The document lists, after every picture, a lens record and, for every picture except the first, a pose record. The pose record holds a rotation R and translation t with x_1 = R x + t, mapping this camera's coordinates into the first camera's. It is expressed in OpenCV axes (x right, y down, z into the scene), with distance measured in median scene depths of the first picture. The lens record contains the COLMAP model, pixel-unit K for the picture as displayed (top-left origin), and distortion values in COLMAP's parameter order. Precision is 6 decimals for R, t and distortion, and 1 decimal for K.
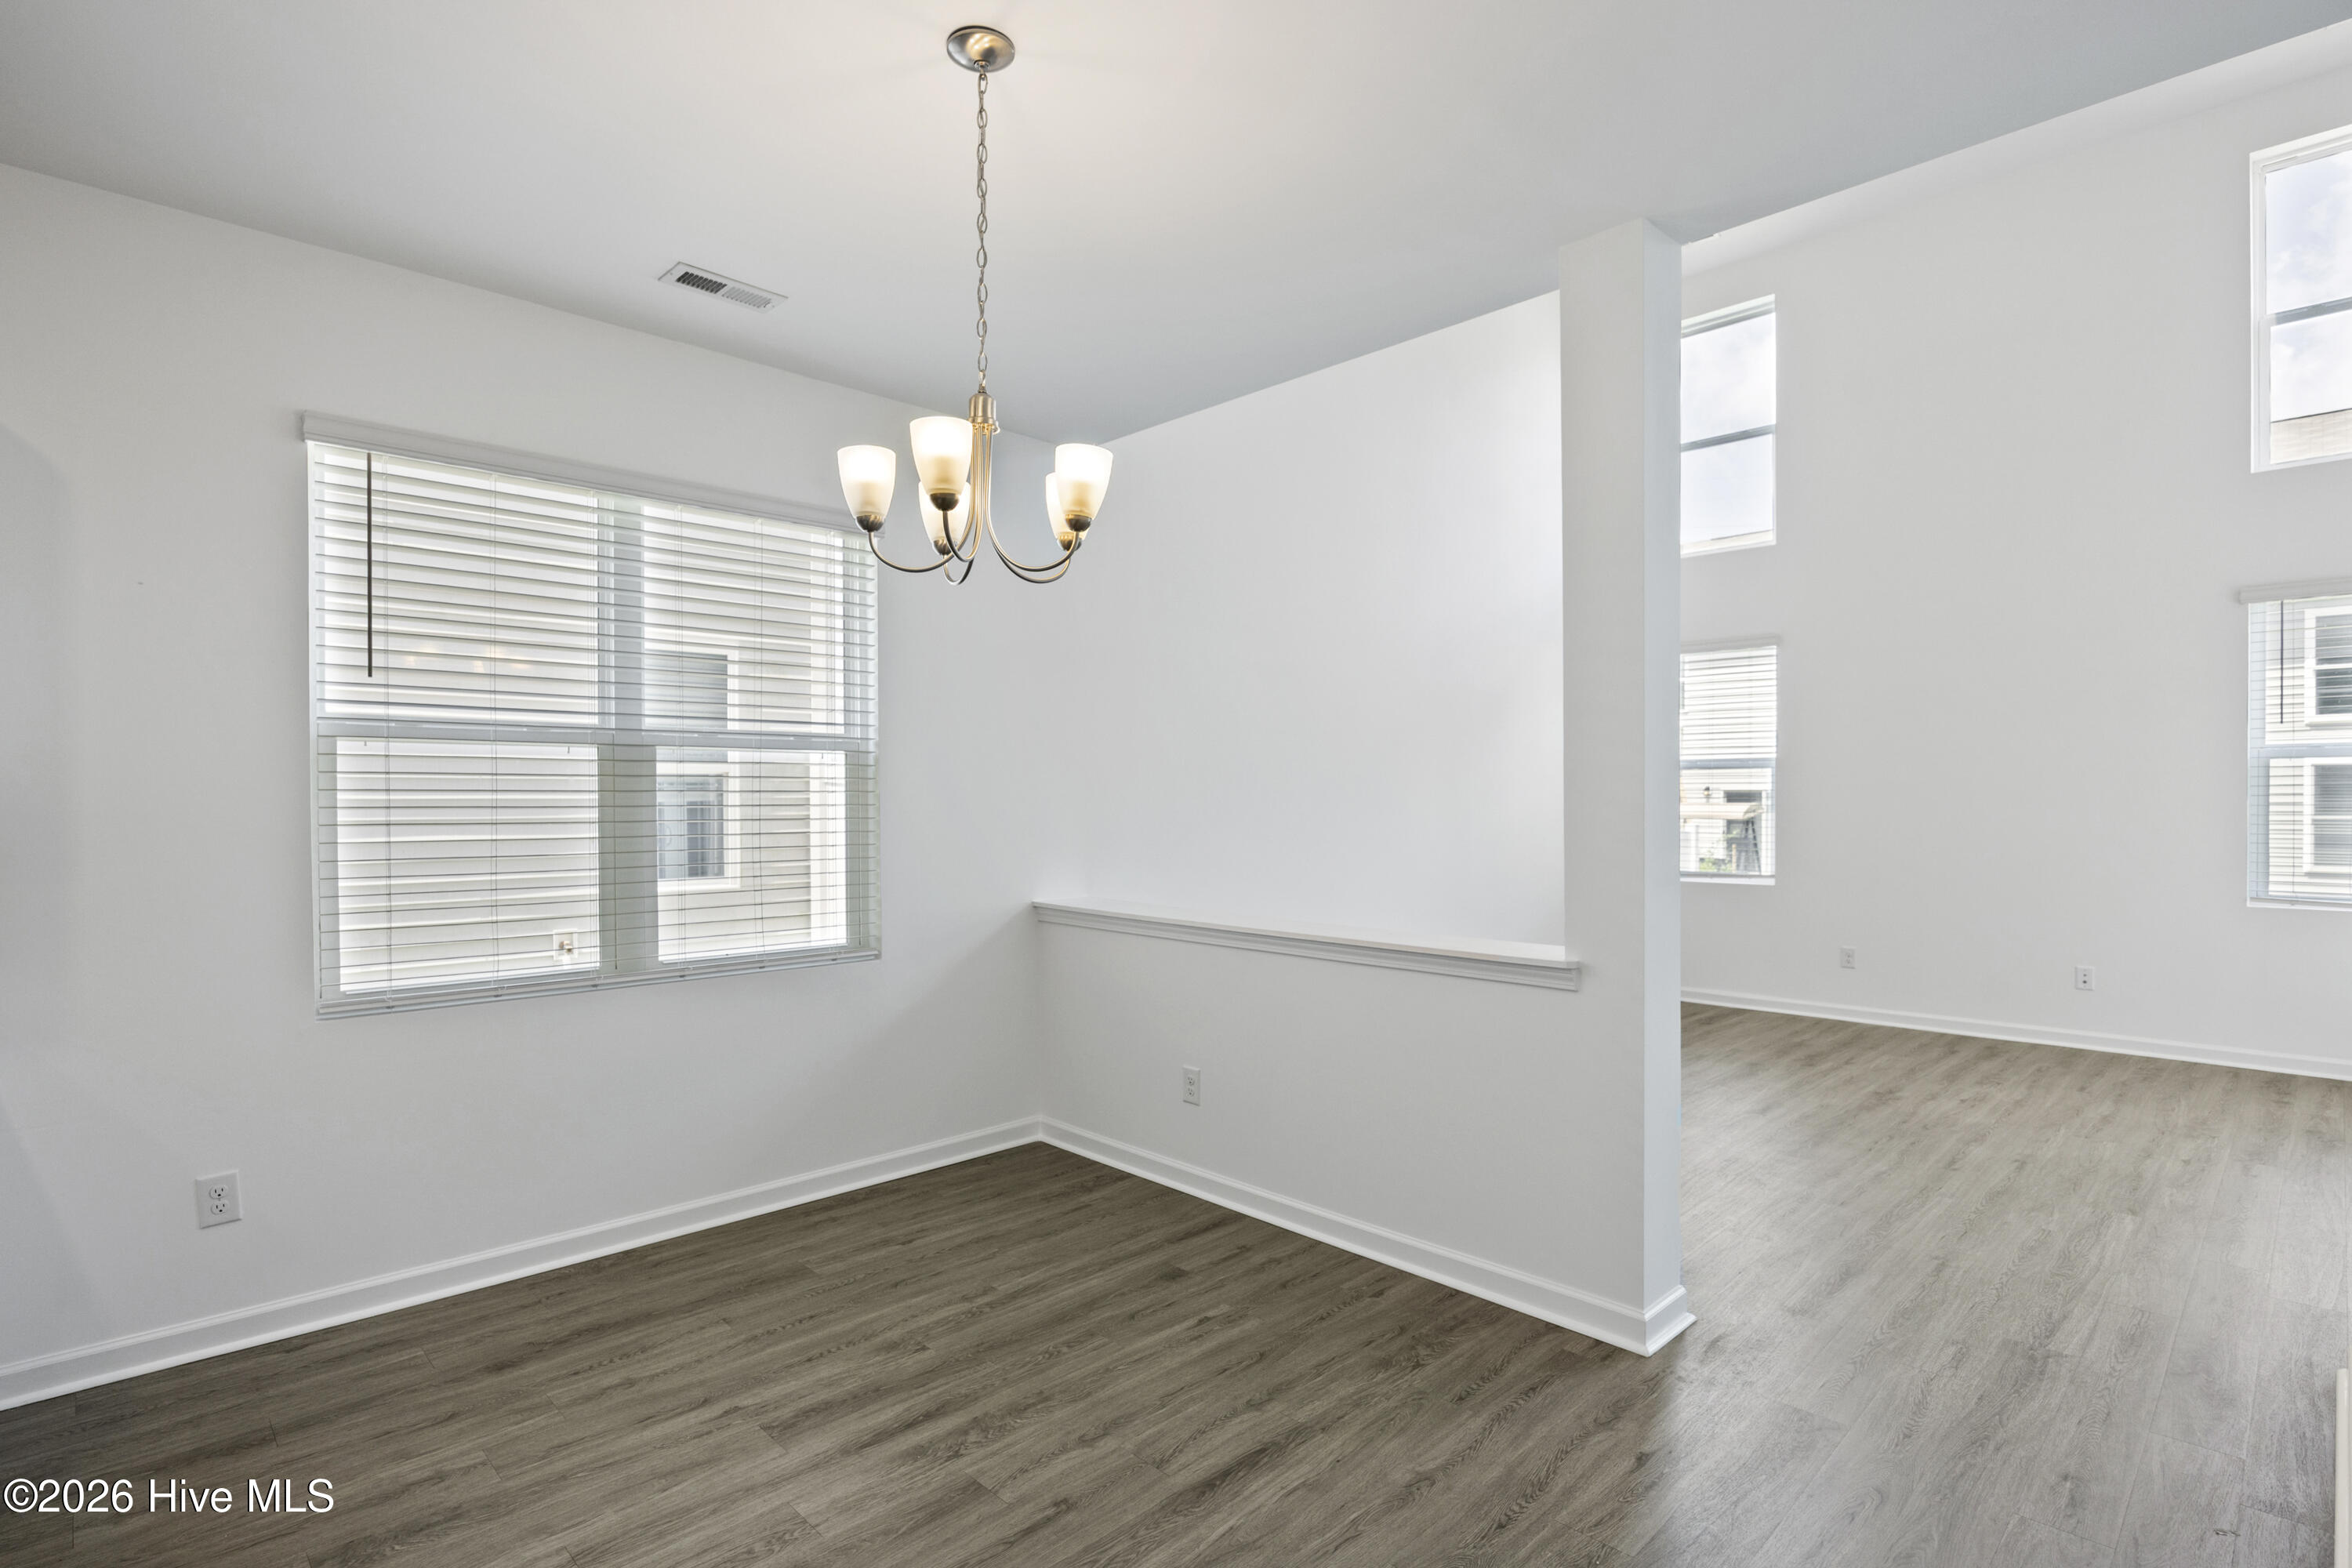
lens RADIAL K [[1162.9, 0, 1175.1], [0, 1162.9, 810.3], [0, 0, 1]] dist [-0.009338, 0.001076]
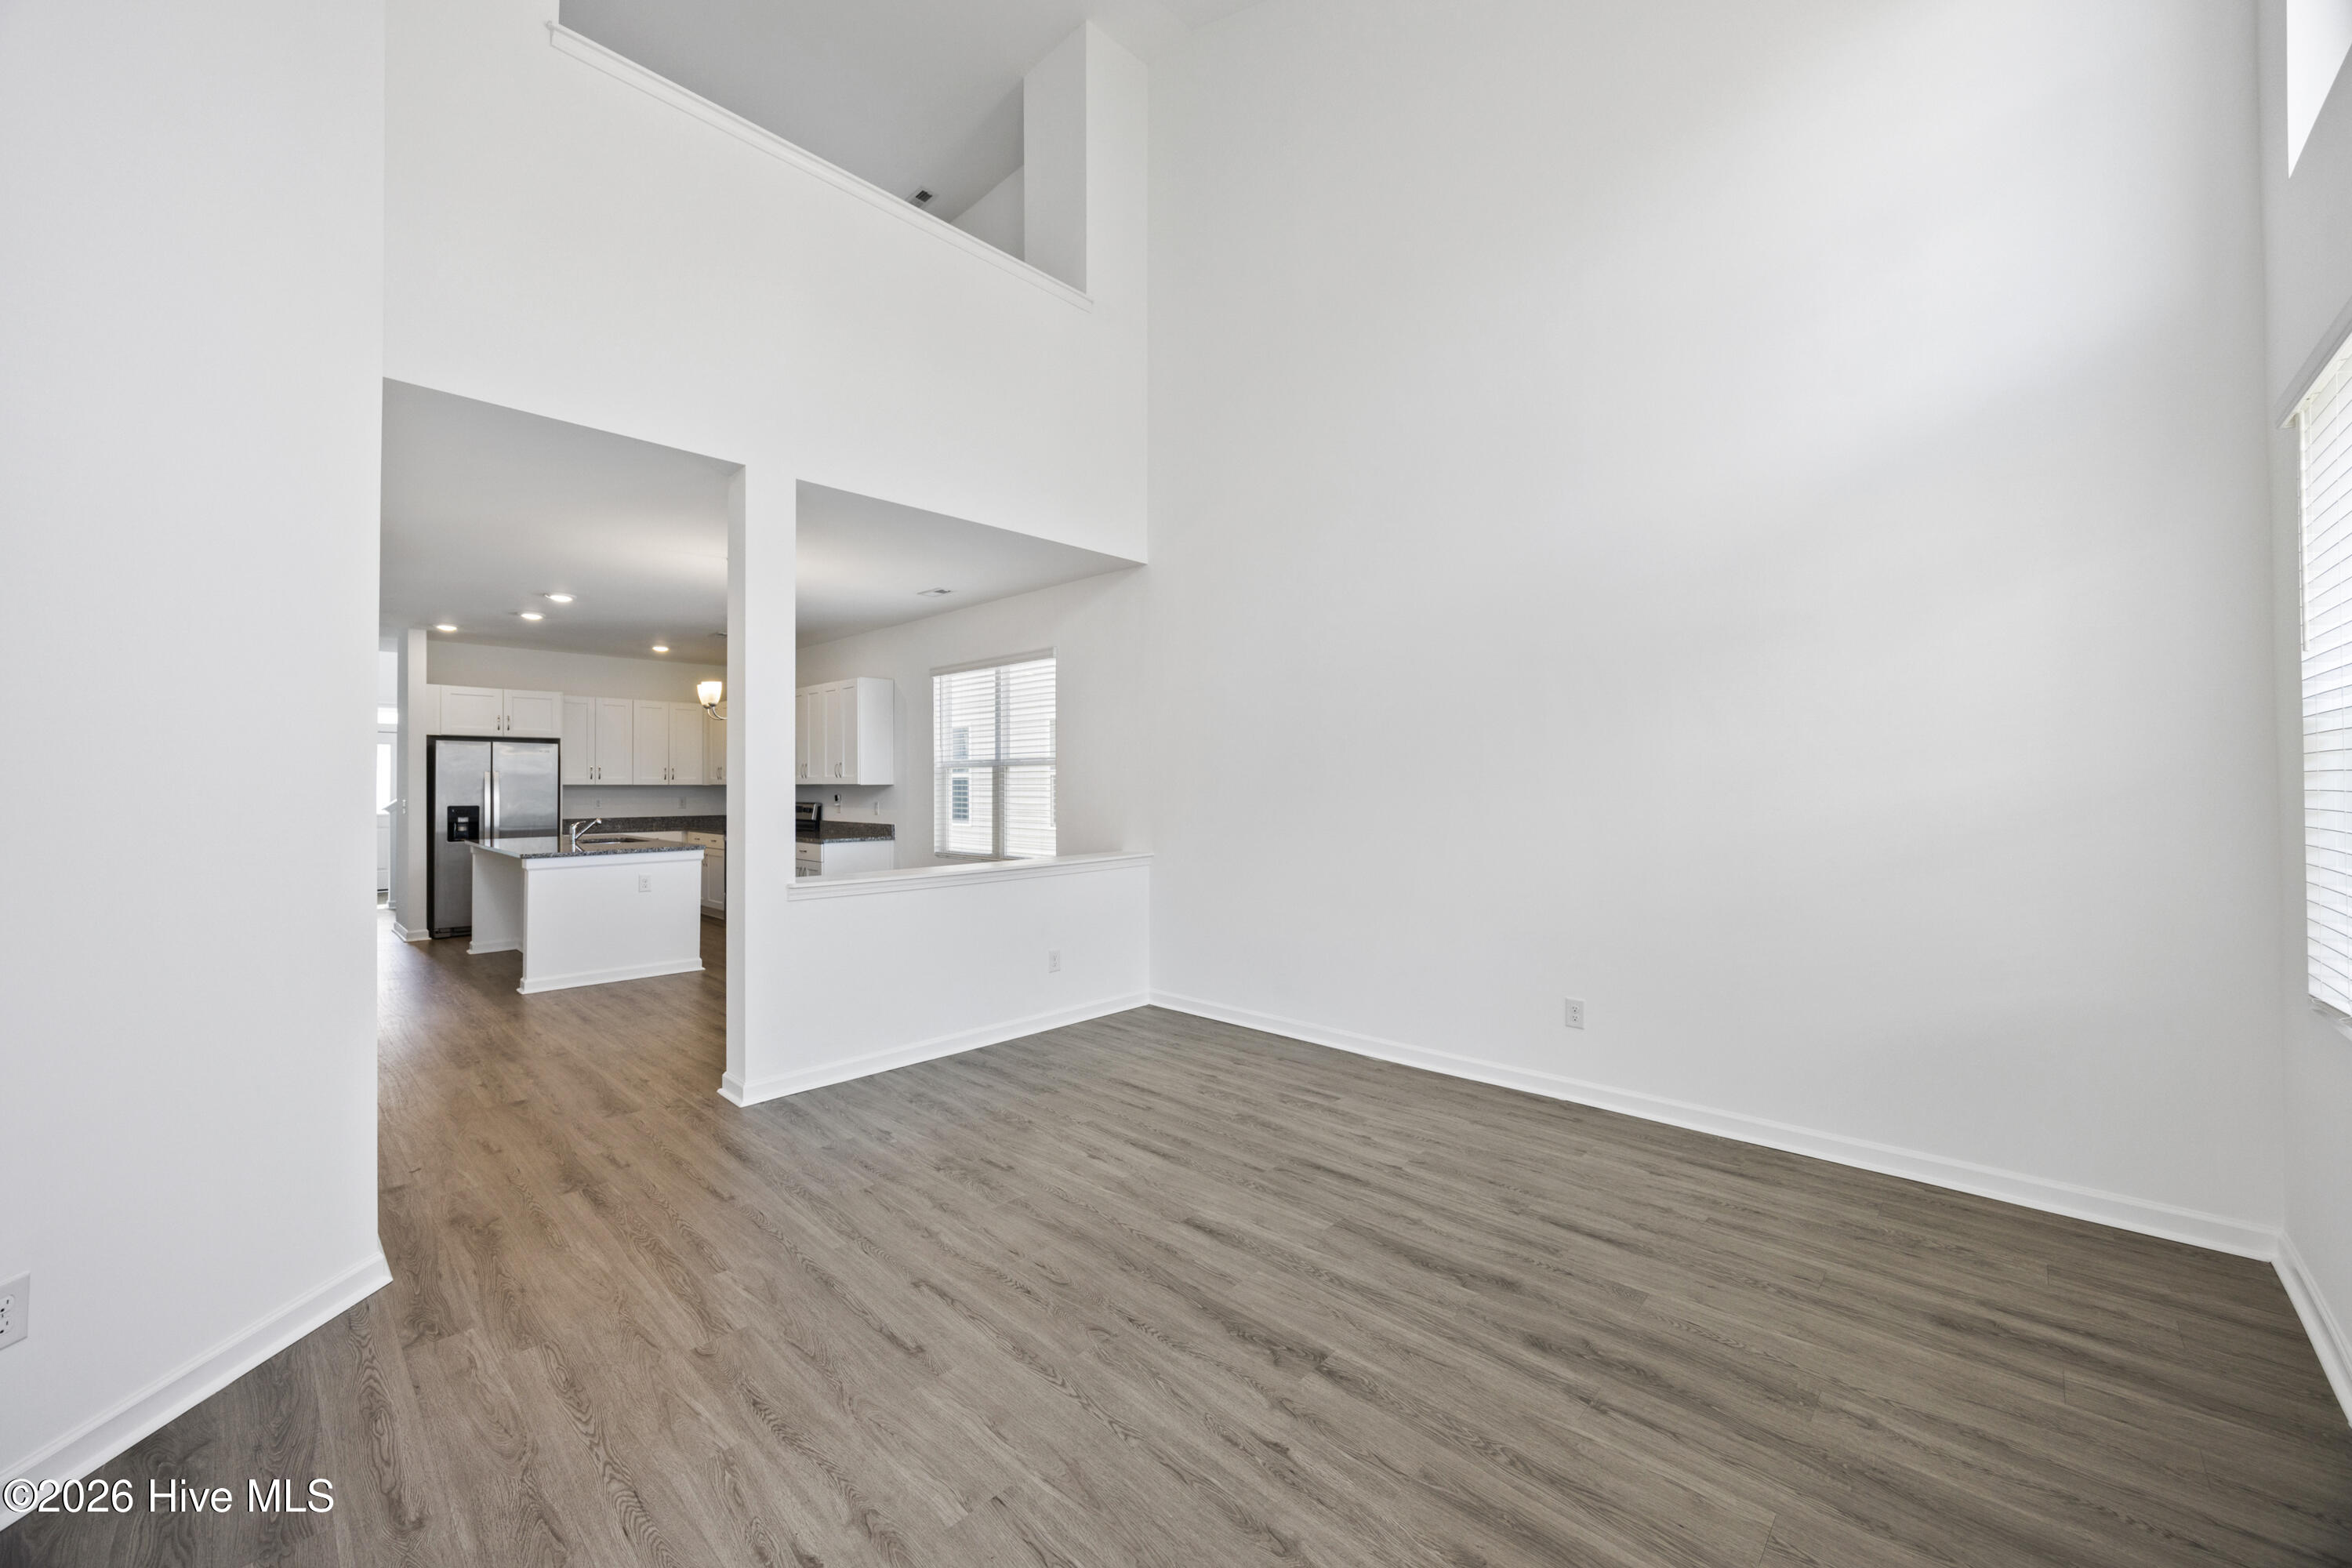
lens RADIAL K [[881.7, 0, 1176.0], [0, 881.7, 784.0], [0, 0, 1]] dist [0.000343, -0.000011]
pose [[0.034564, 0.004480, -0.999392, 1.259730], [-0.011028, 0.999931, 0.004101, -0.024922], [0.999342, 0.010879, 0.034611, 1.147265]]
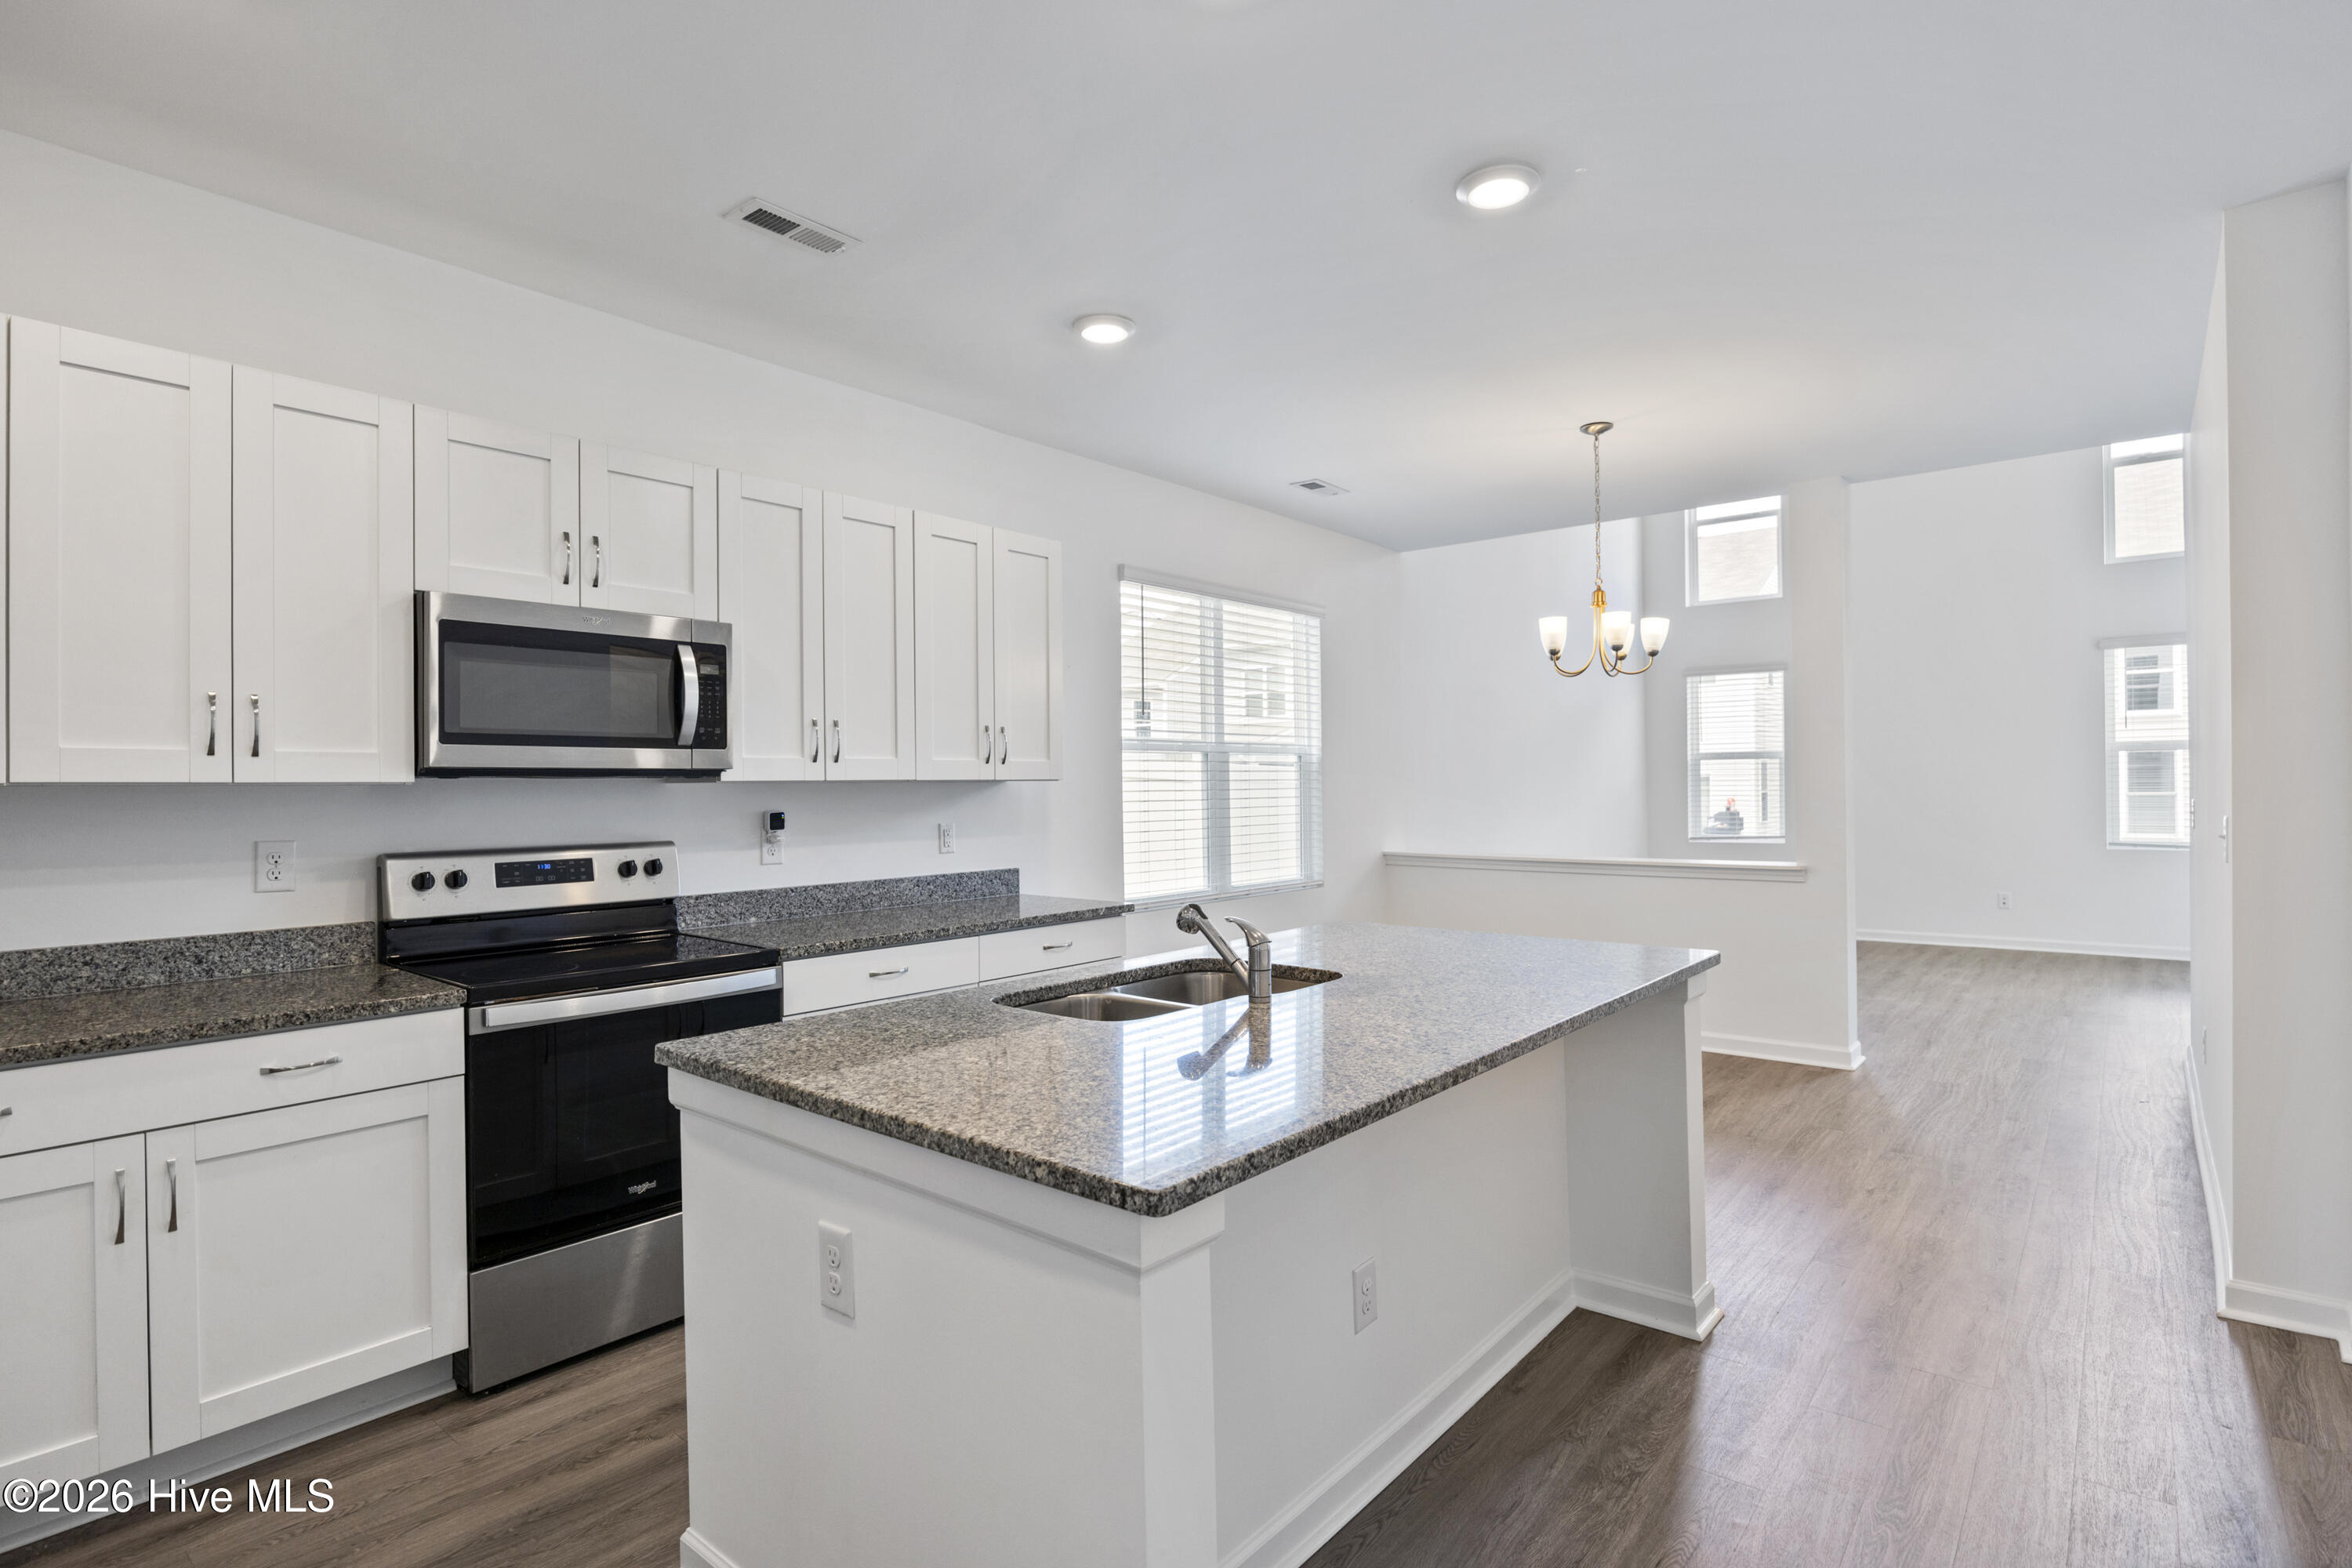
lens RADIAL K [[1185.7, 0, 1176.0], [0, 1185.7, 784.0], [0, 0, 1]] dist [-0.000657, 0.000161]
pose [[0.993925, -0.008789, 0.109713, -0.598828], [0.010301, 0.999859, -0.013230, 0.008840], [-0.109581, 0.014280, 0.993875, -0.542077]]
